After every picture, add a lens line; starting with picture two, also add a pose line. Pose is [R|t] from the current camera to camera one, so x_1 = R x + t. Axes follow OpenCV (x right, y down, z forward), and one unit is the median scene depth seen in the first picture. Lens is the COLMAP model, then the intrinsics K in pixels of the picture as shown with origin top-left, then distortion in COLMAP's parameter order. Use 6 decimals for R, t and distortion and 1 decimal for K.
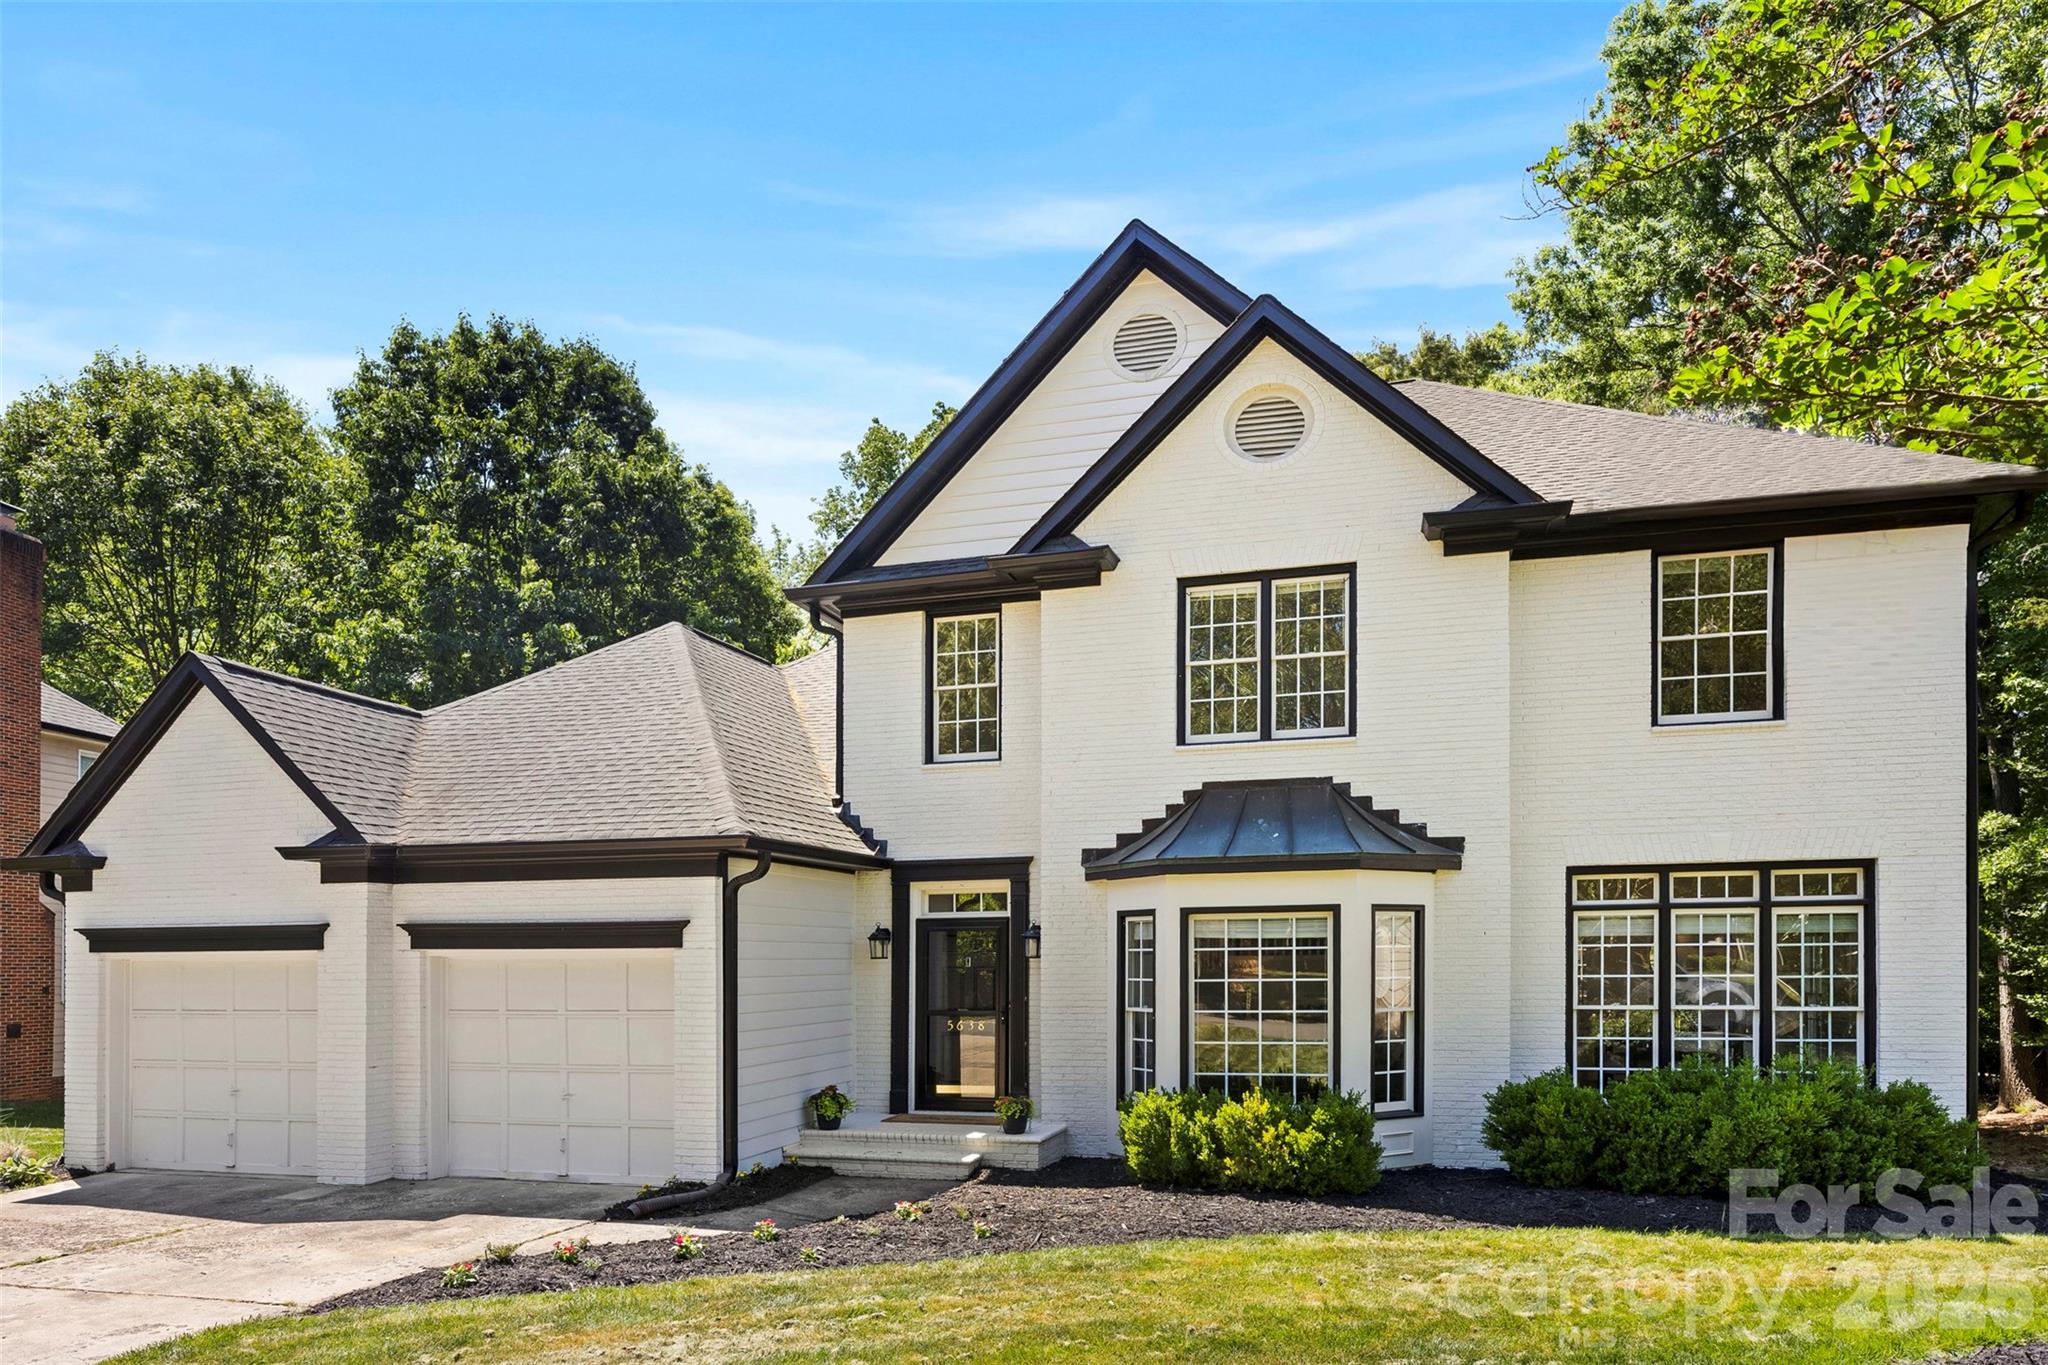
lens RADIAL K [[1291.7, 0, 1022.6], [0, 1291.7, 744.1], [0, 0, 1]] dist [-0.021090, 0.005787]
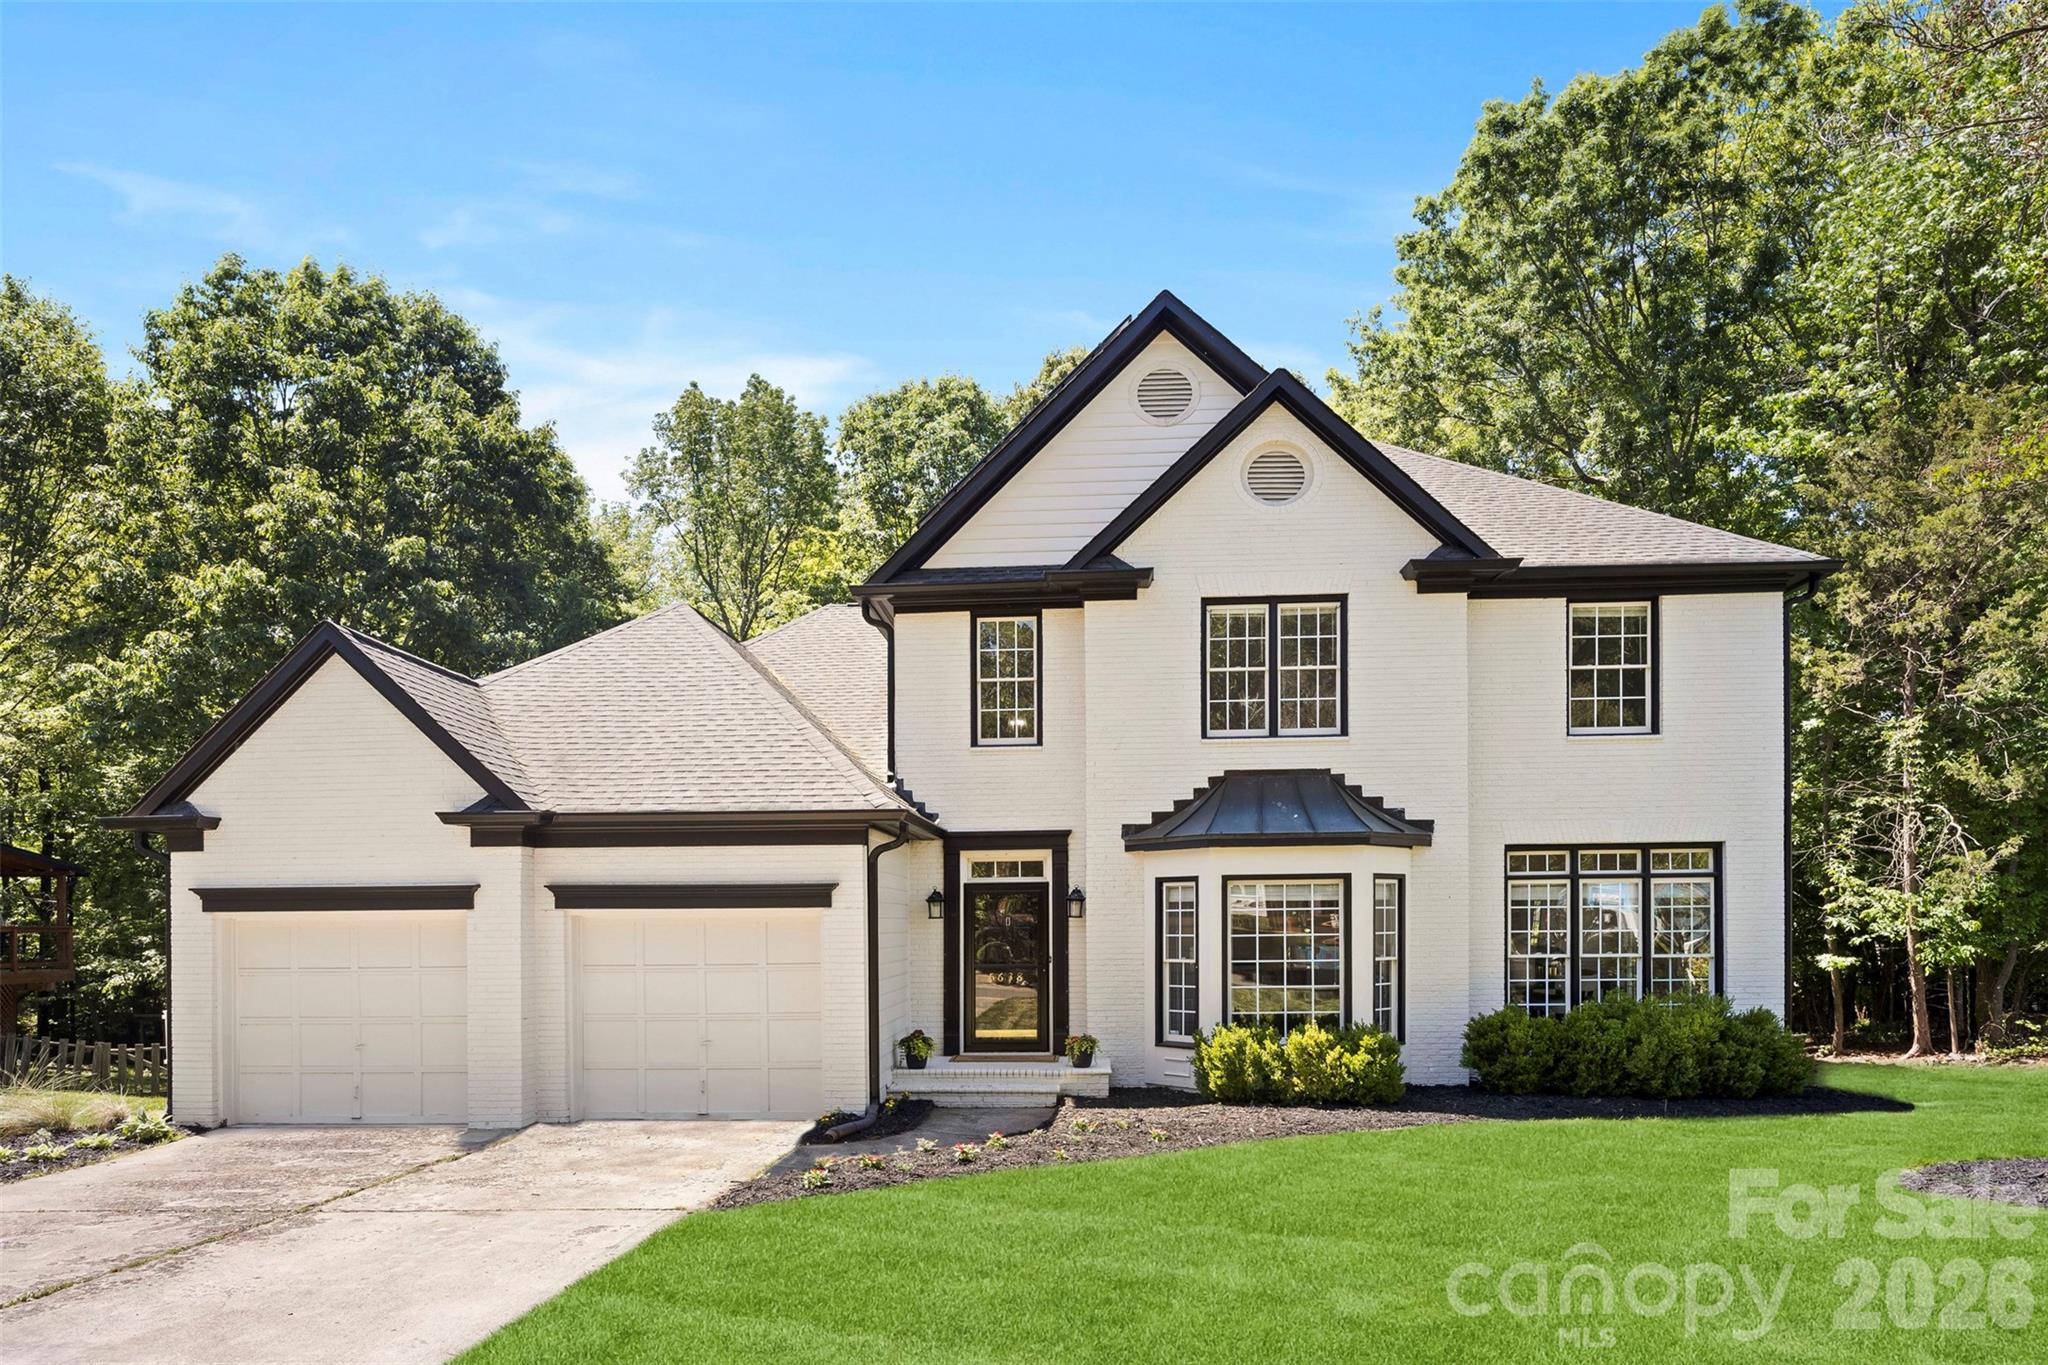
lens RADIAL K [[1291.7, 0, 1024.1], [0, 1291.7, 682.5], [0, 0, 1]] dist [-0.021090, 0.005787]
pose [[0.975725, 0.039193, 0.215465, -0.318189], [-0.034636, 0.999090, -0.024884, -0.016324], [-0.216244, 0.016817, 0.976195, -0.136923]]
